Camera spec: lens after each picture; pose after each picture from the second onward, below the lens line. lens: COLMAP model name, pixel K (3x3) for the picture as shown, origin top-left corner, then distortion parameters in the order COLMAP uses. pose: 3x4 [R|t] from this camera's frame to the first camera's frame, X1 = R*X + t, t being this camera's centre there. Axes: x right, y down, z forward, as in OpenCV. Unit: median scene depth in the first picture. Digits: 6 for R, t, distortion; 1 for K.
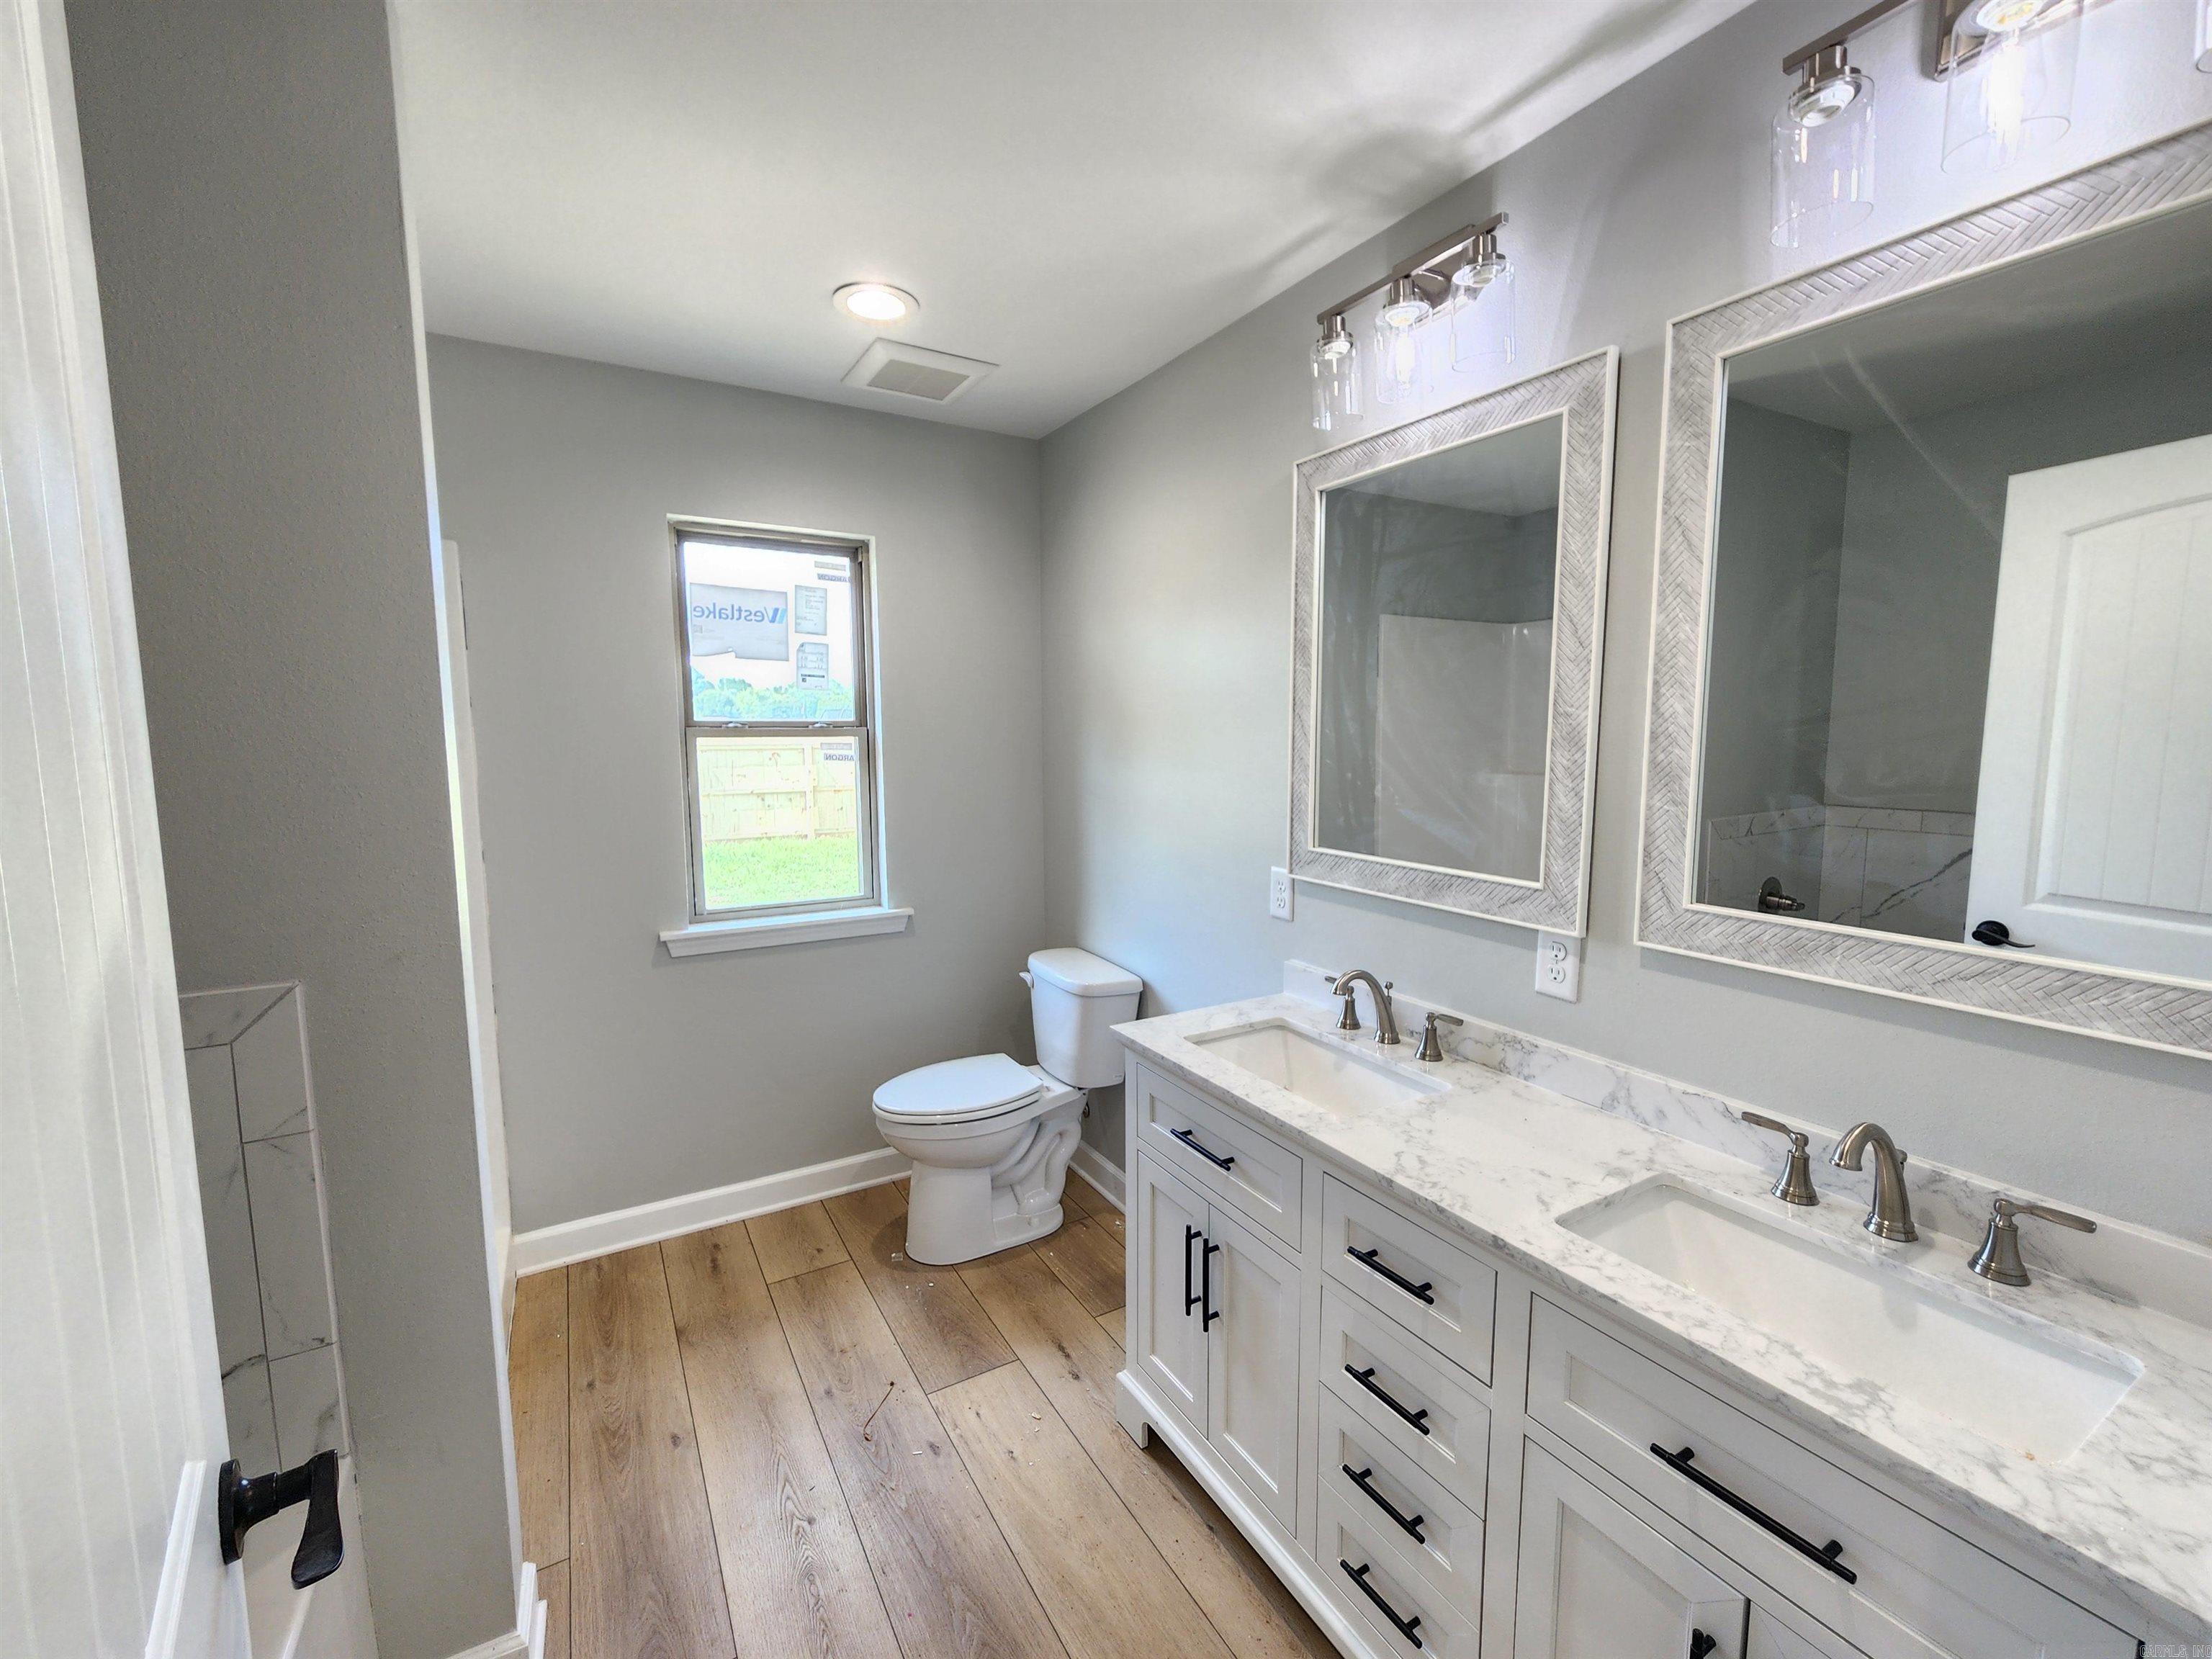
lens RADIAL K [[916.7, 0, 1109.8], [0, 916.7, 831.4], [0, 0, 1]] dist [0.003047, -0.000209]
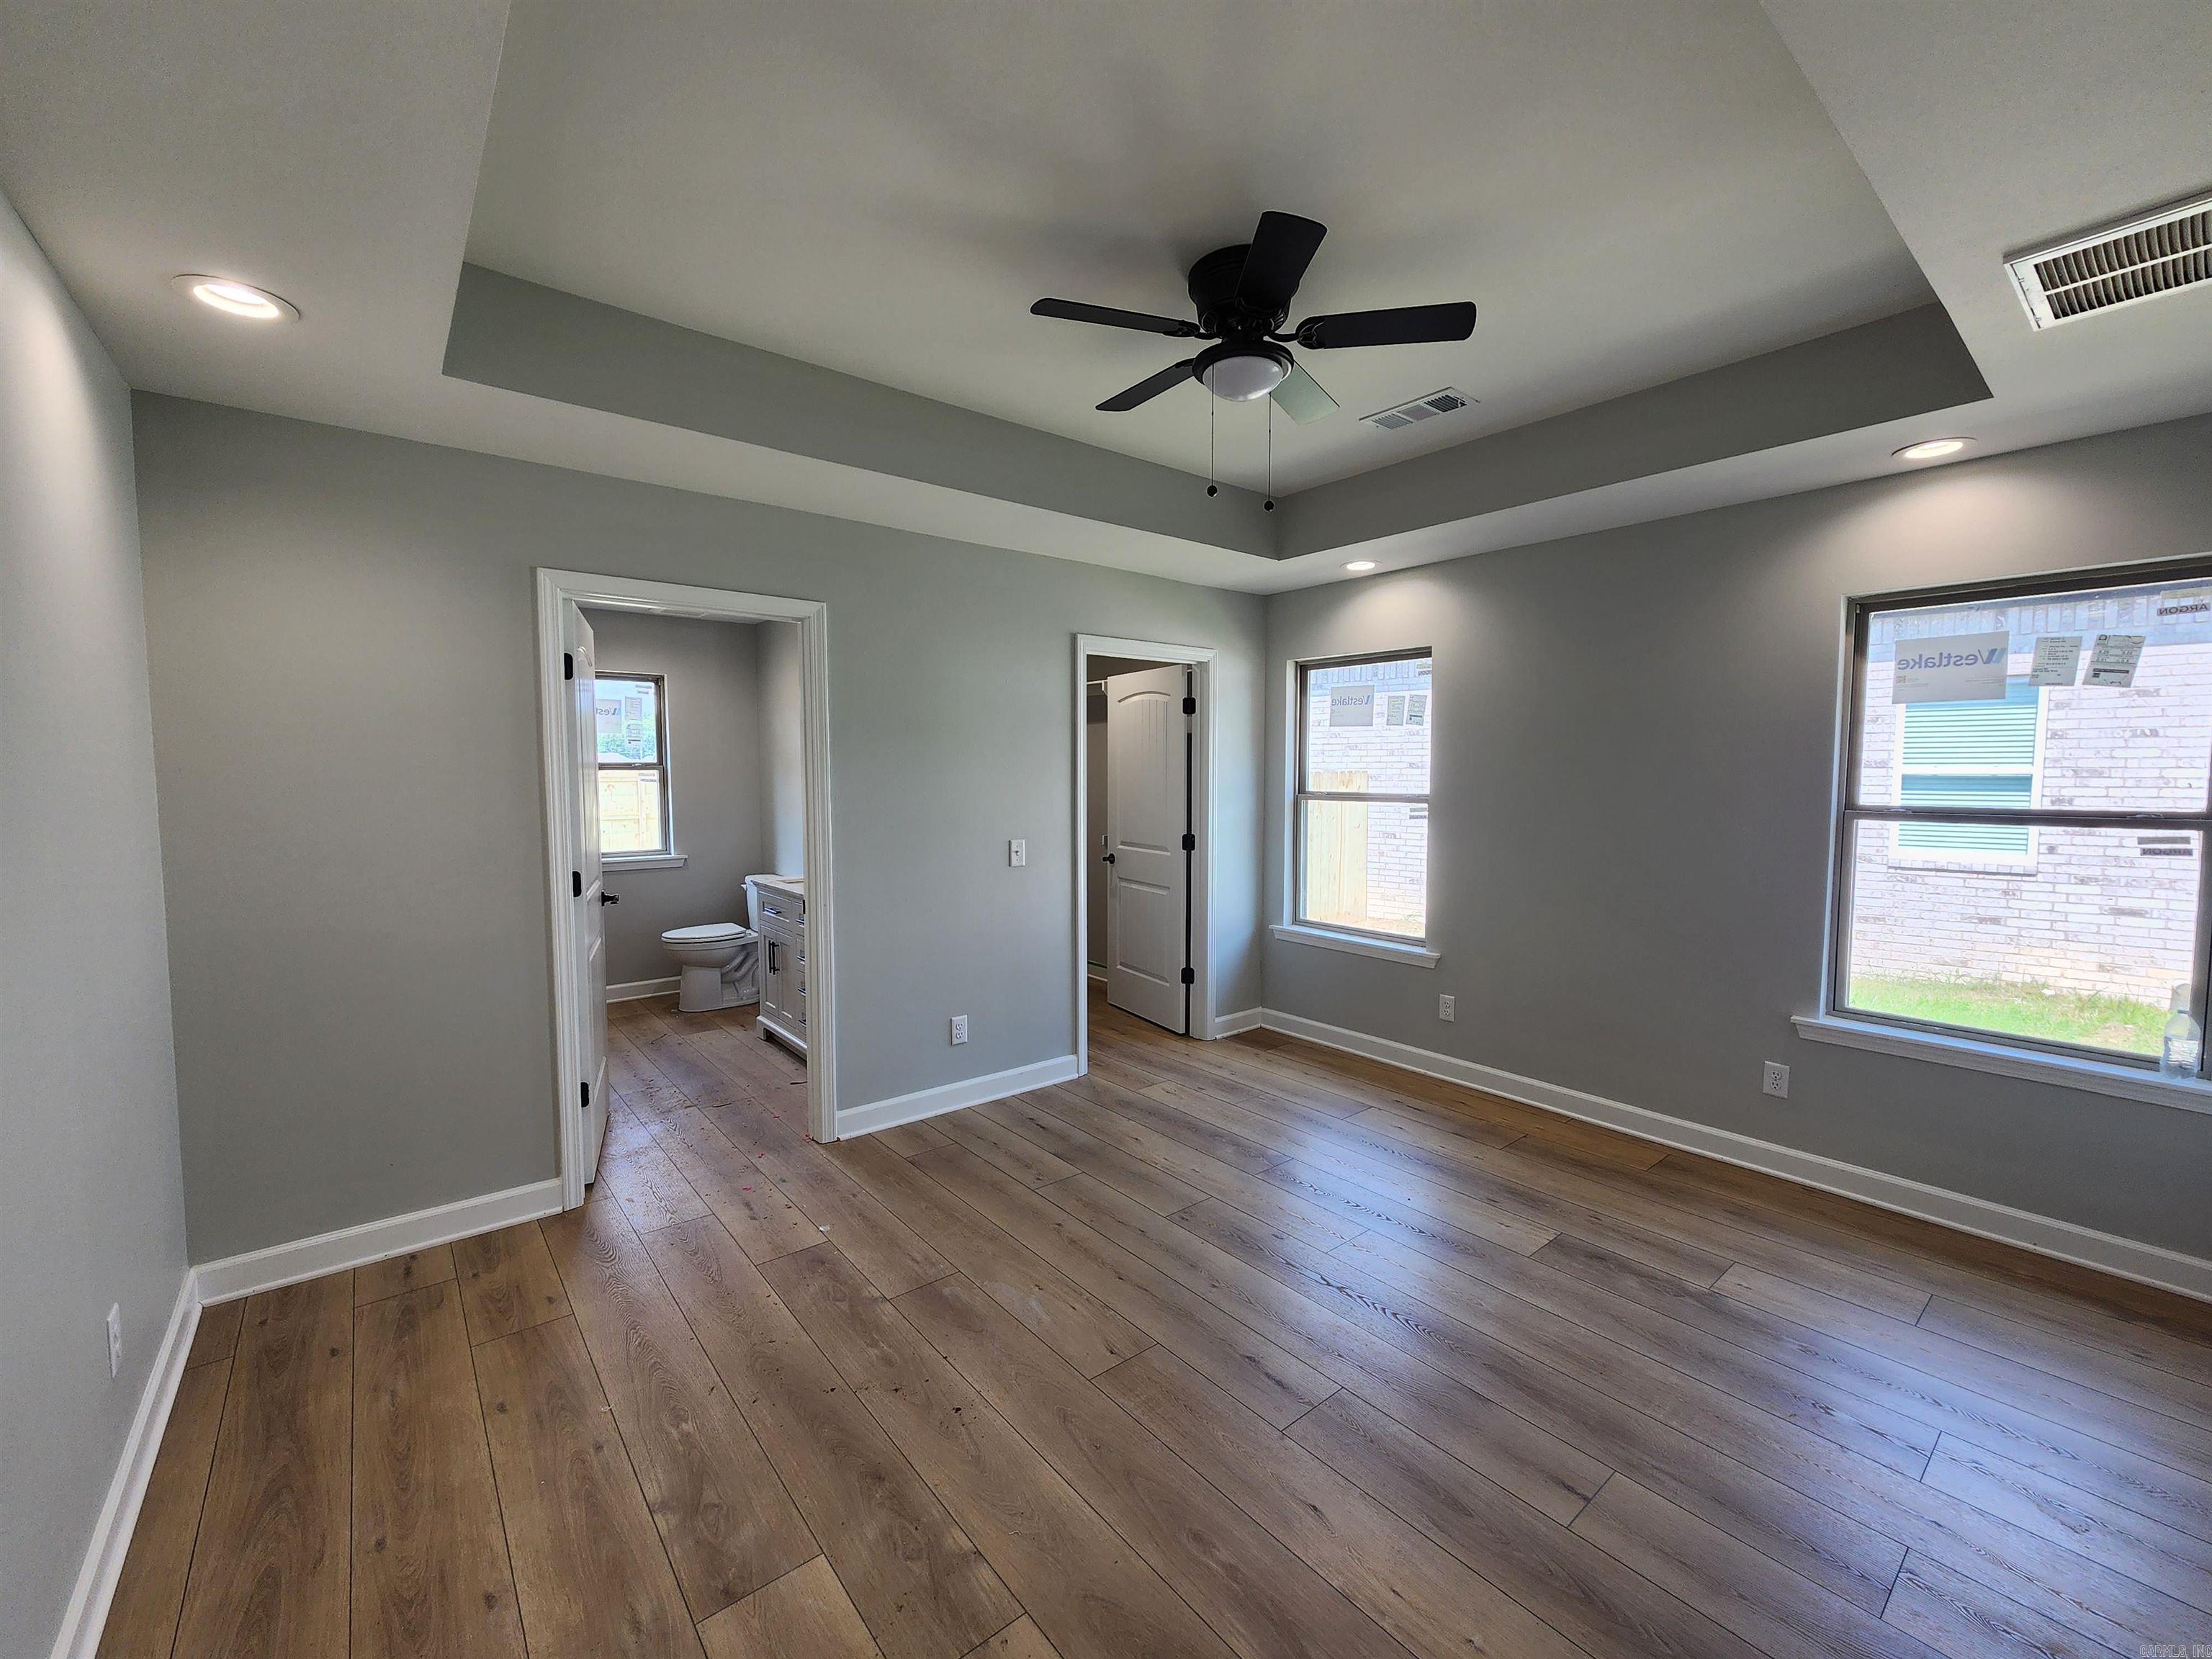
lens RADIAL K [[920.9, 0, 1106.4], [0, 920.9, 831.2], [0, 0, 1]] dist [0.002117, -0.000130]
pose [[0.989391, -0.009456, 0.144971, 0.475917], [0.015663, 0.999006, -0.041735, 0.153356], [-0.144432, 0.043563, 0.988555, -1.341442]]
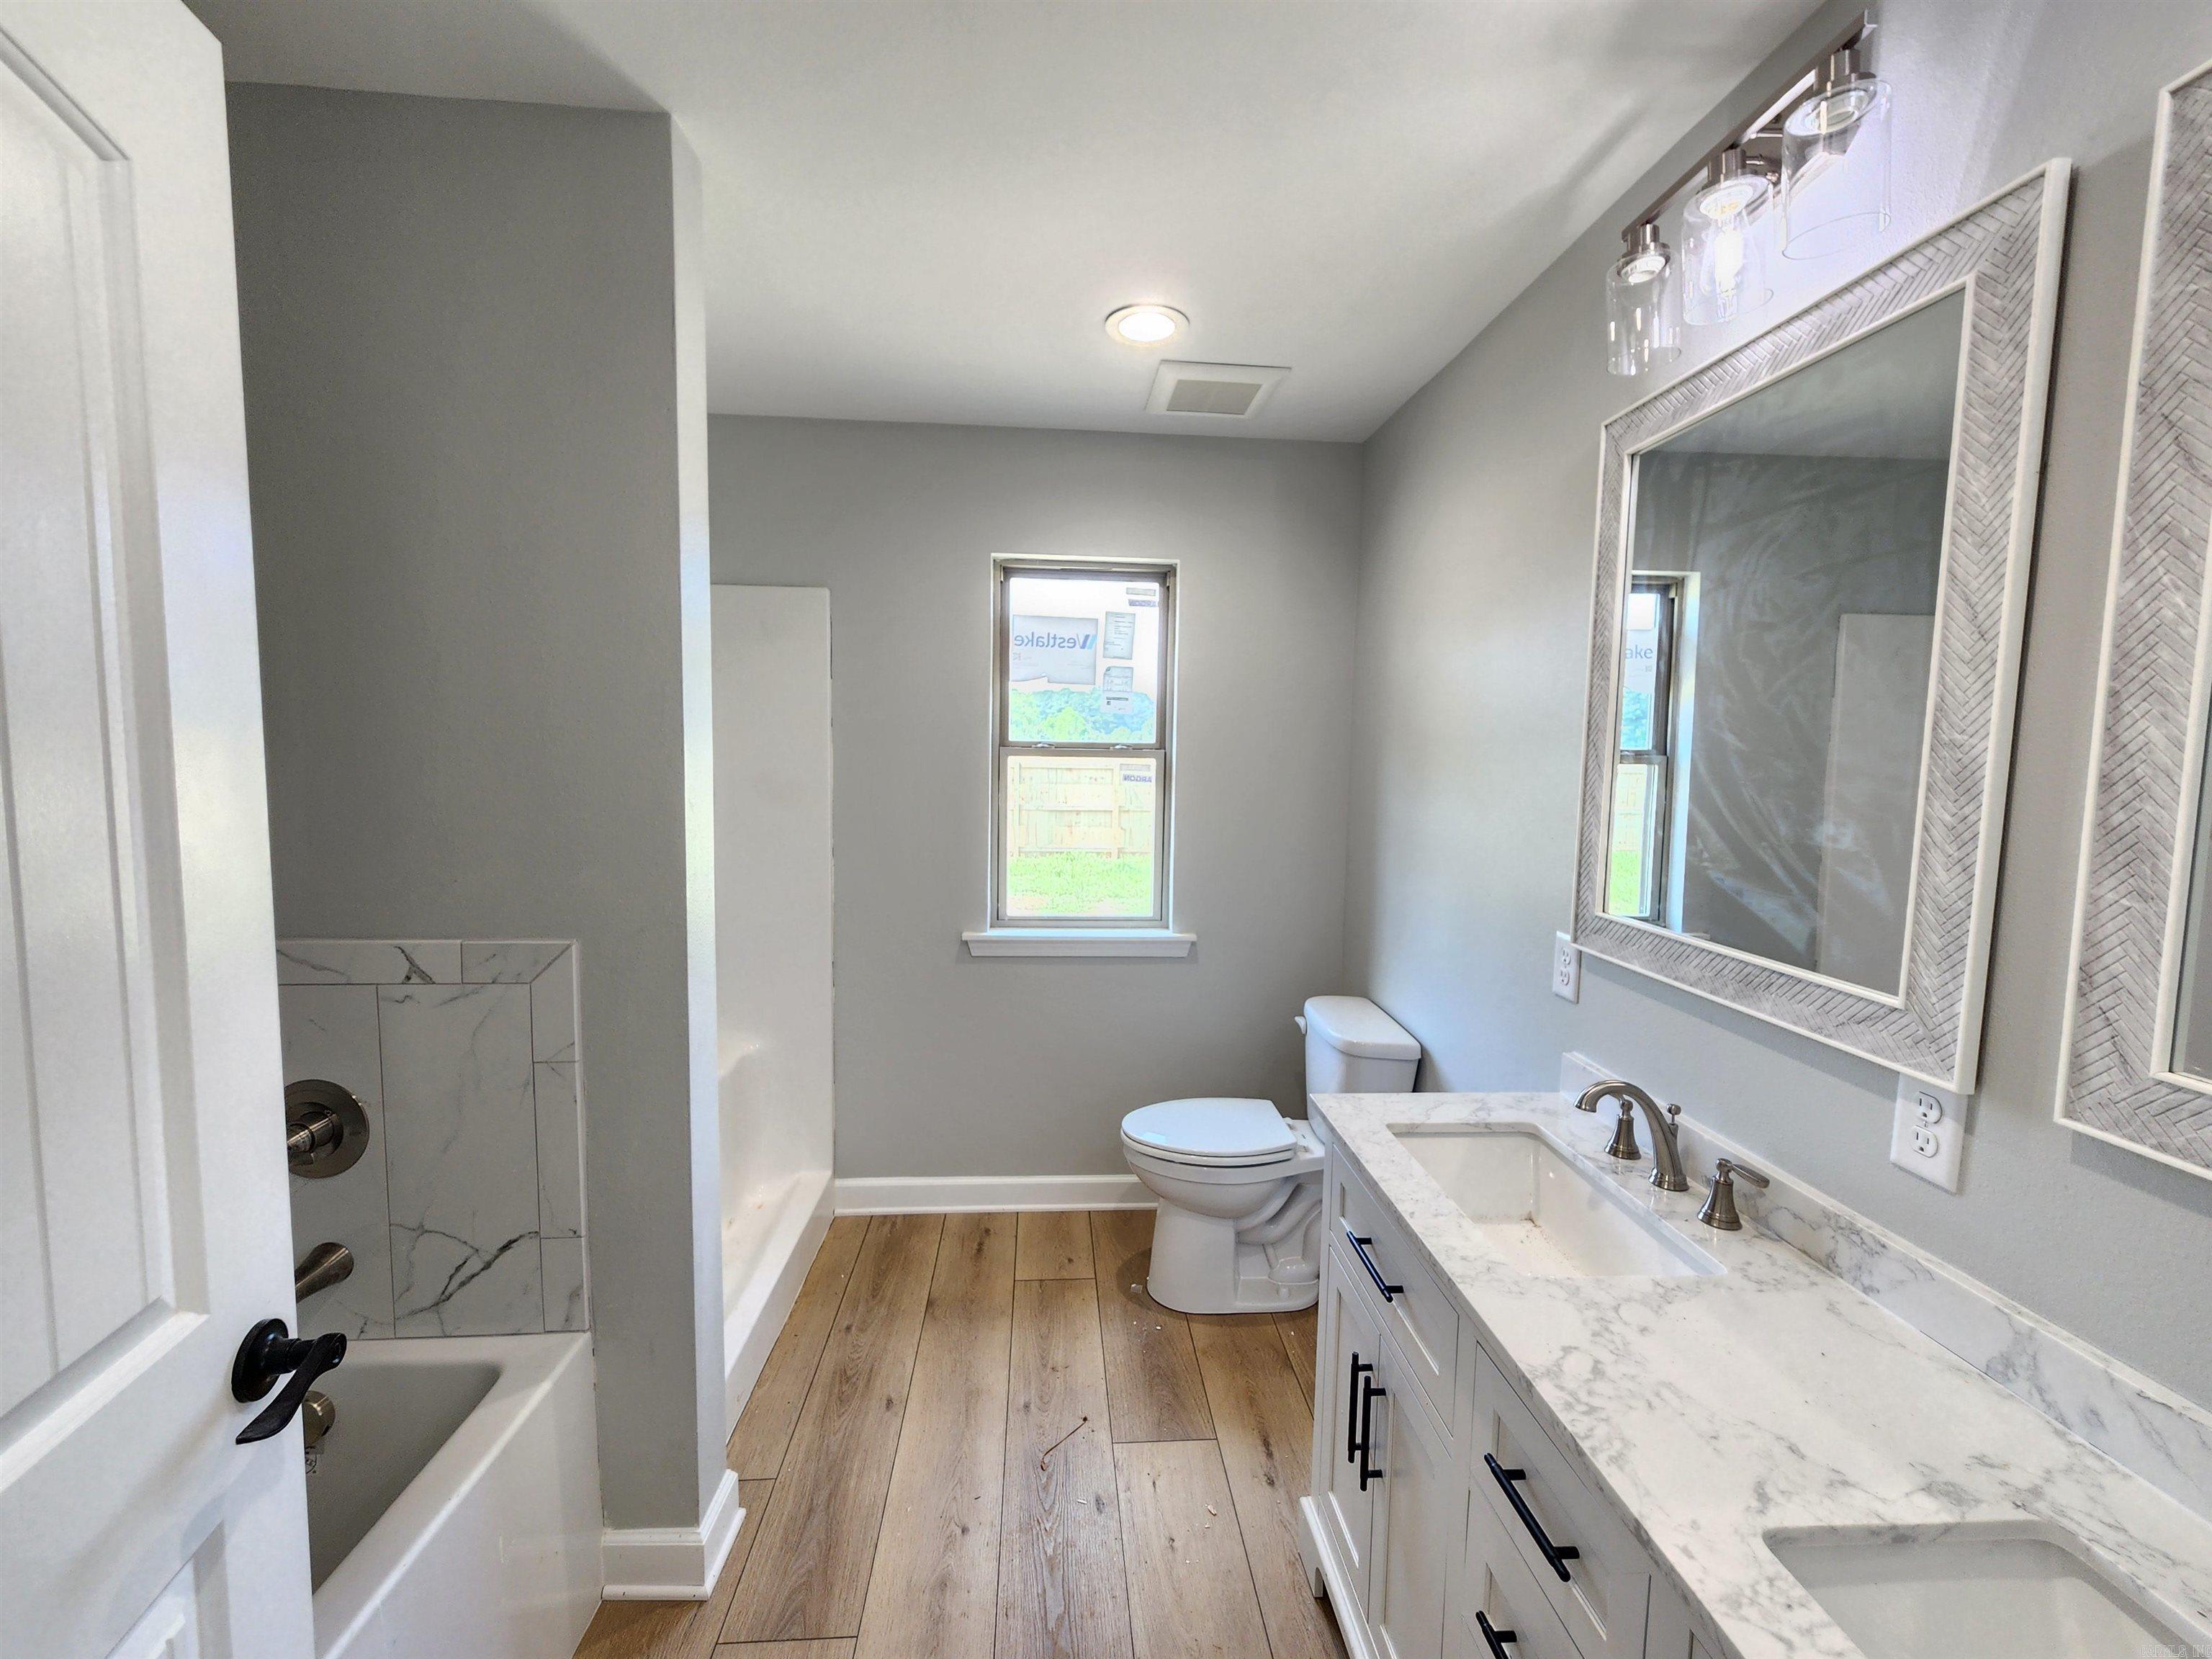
lens RADIAL K [[912.0, 0, 1121.2], [0, 912.0, 831.6], [0, 0, 1]] dist [0.000612, 0.000663]
pose [[0.894964, 0.057183, -0.442458, 0.161364], [-0.069079, 0.997553, -0.010803, -0.011749], [0.440757, 0.040233, 0.896724, 0.102727]]
